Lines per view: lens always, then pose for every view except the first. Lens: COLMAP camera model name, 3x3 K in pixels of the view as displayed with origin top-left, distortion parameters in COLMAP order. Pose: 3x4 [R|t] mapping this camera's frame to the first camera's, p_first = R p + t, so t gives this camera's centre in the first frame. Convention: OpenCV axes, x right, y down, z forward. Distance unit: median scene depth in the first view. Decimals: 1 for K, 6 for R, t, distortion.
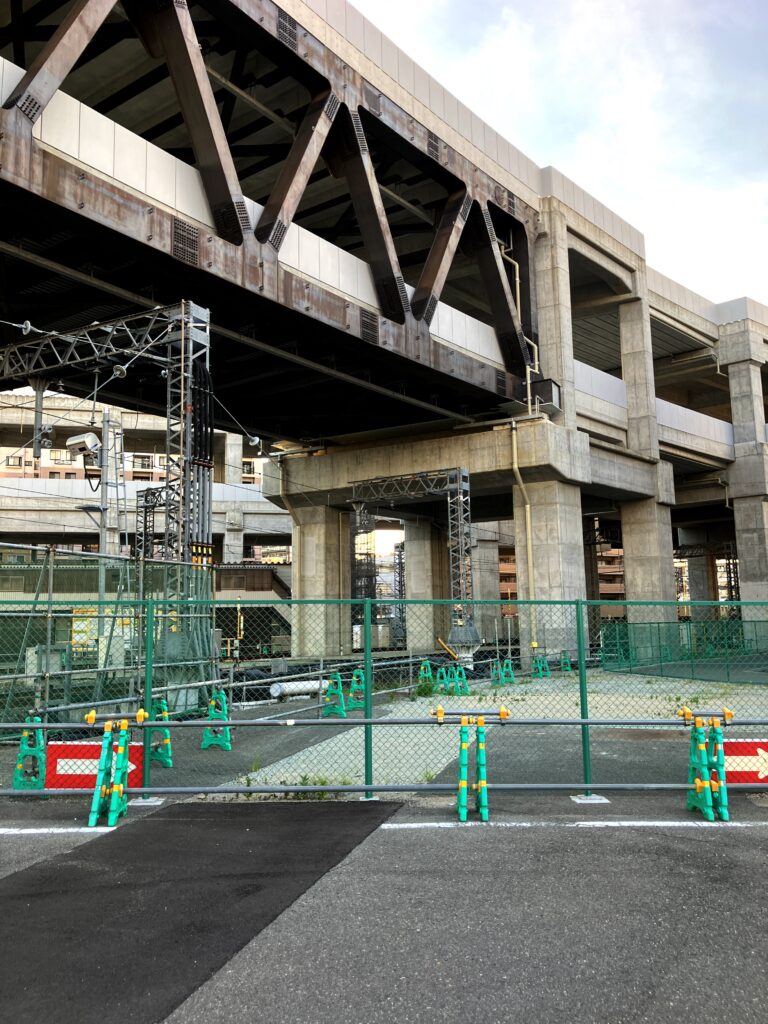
lens RADIAL K [[840.4, 0, 382.2], [0, 840.4, 506.6], [0, 0, 1]] dist [0.034961, -0.043808]
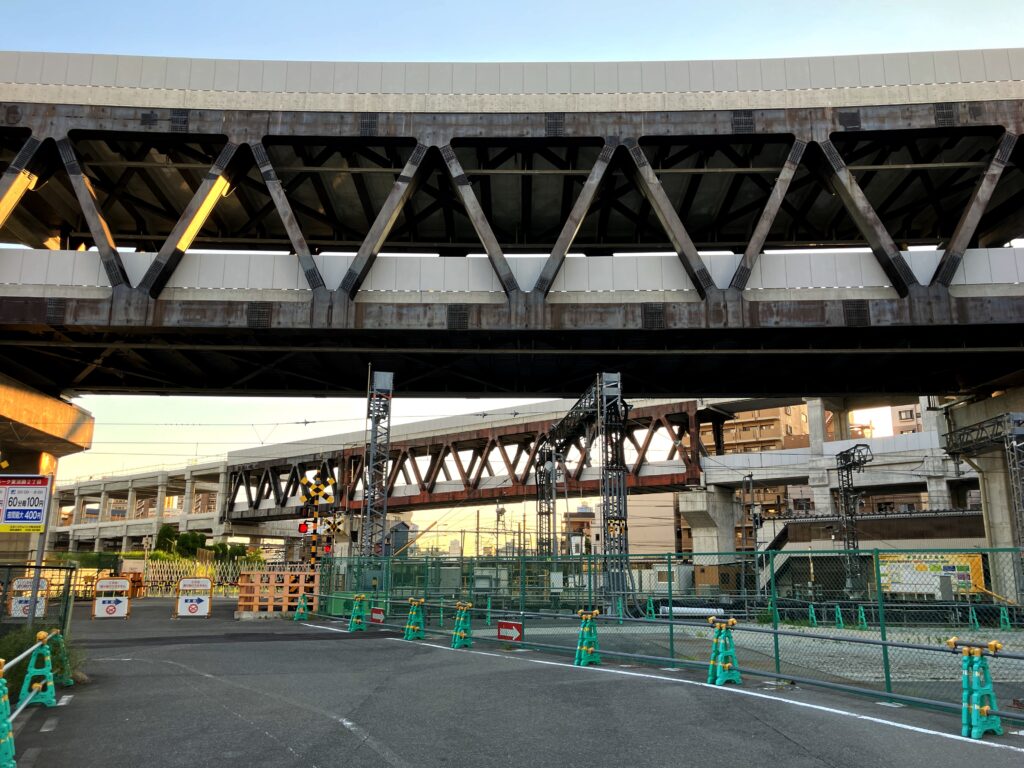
lens RADIAL K [[843.5, 0, 513.9], [0, 843.5, 385.8], [0, 0, 1]] dist [0.029565, -0.026328]
pose [[0.549489, -0.168106, -0.818414, 0.550515], [0.107146, 0.985639, -0.130517, -0.008971], [0.828602, -0.015972, 0.559610, -0.048671]]
